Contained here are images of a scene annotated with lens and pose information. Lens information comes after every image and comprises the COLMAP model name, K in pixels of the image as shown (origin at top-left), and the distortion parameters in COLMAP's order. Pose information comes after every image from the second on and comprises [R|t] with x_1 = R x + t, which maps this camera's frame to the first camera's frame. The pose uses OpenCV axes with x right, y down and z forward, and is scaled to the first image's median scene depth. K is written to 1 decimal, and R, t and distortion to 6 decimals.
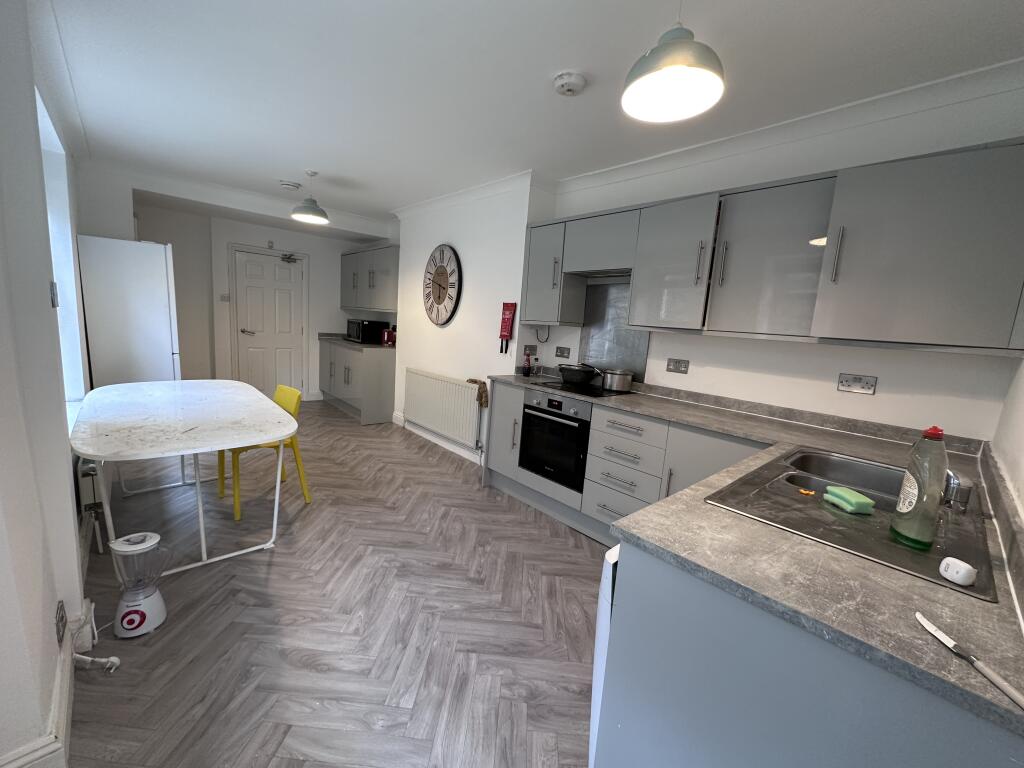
lens RADIAL K [[408.3, 0, 513.1], [0, 408.3, 386.1], [0, 0, 1]] dist [-0.000198, -0.000019]
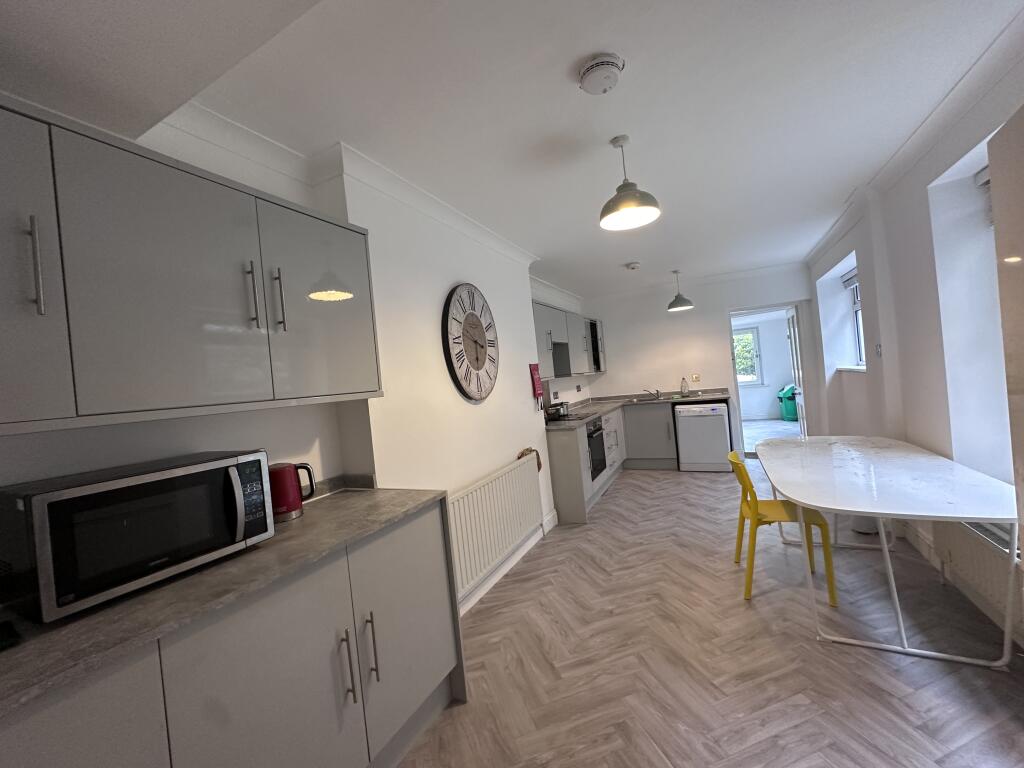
lens RADIAL K [[408.3, 0, 512.5], [0, 408.3, 381.6], [0, 0, 1]] dist [-0.000198, -0.000019]
pose [[-0.357186, -0.042413, 0.933070, -0.849183], [0.208426, 0.970160, 0.123886, -0.258451], [-0.910481, 0.238726, -0.337688, 1.208507]]
